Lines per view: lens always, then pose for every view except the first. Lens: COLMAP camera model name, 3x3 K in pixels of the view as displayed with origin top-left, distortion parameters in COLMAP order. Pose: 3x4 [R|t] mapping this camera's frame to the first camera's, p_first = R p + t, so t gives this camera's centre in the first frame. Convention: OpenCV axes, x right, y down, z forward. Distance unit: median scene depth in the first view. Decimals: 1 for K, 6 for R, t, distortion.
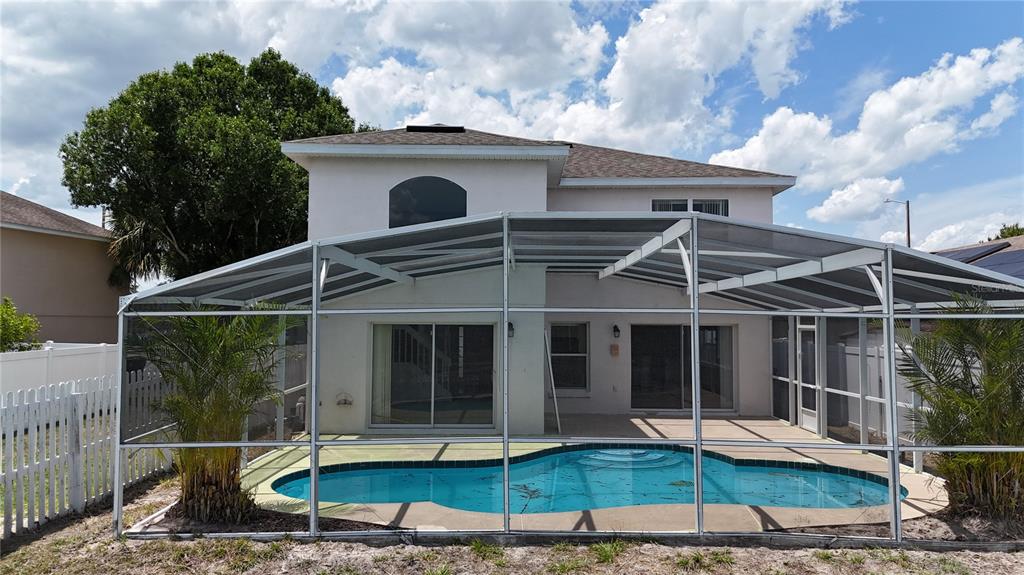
lens RADIAL K [[736.1, 0, 513.1], [0, 736.1, 359.4], [0, 0, 1]] dist [0.047981, 0.000693]
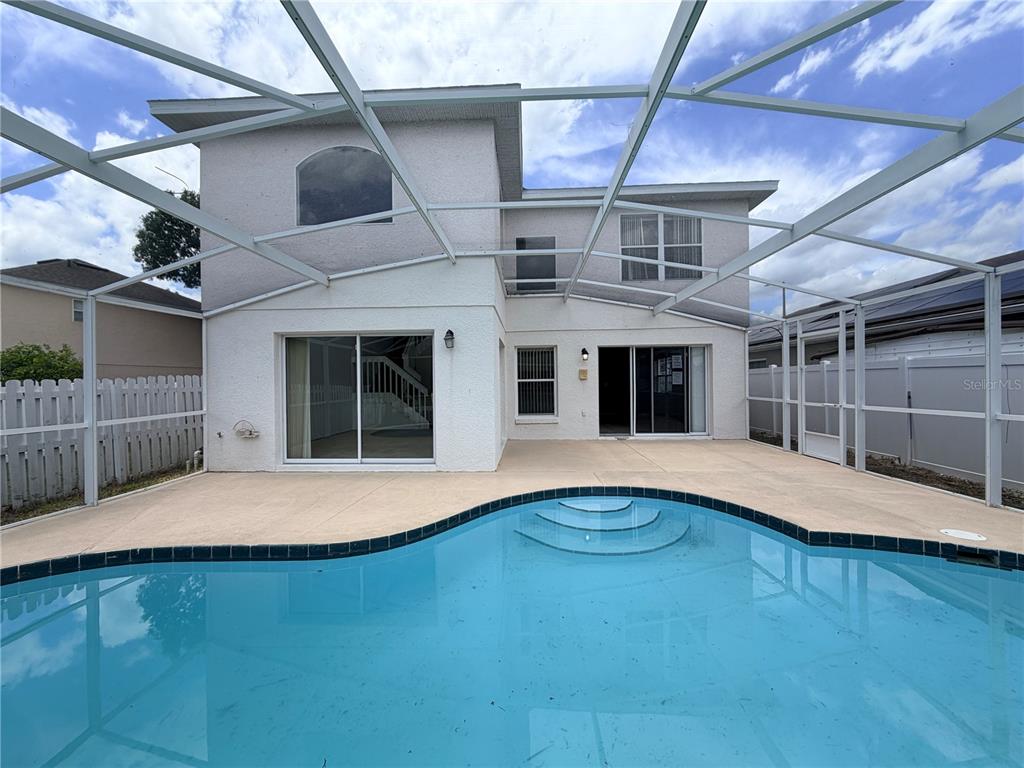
lens RADIAL K [[407.2, 0, 510.4], [0, 407.2, 383.8], [0, 0, 1]] dist [-0.000543, -0.000201]
pose [[0.999489, -0.016671, -0.027280, 0.045006], [0.015643, 0.999175, -0.037479, 0.015041], [0.027882, 0.037033, 0.998925, 0.361279]]
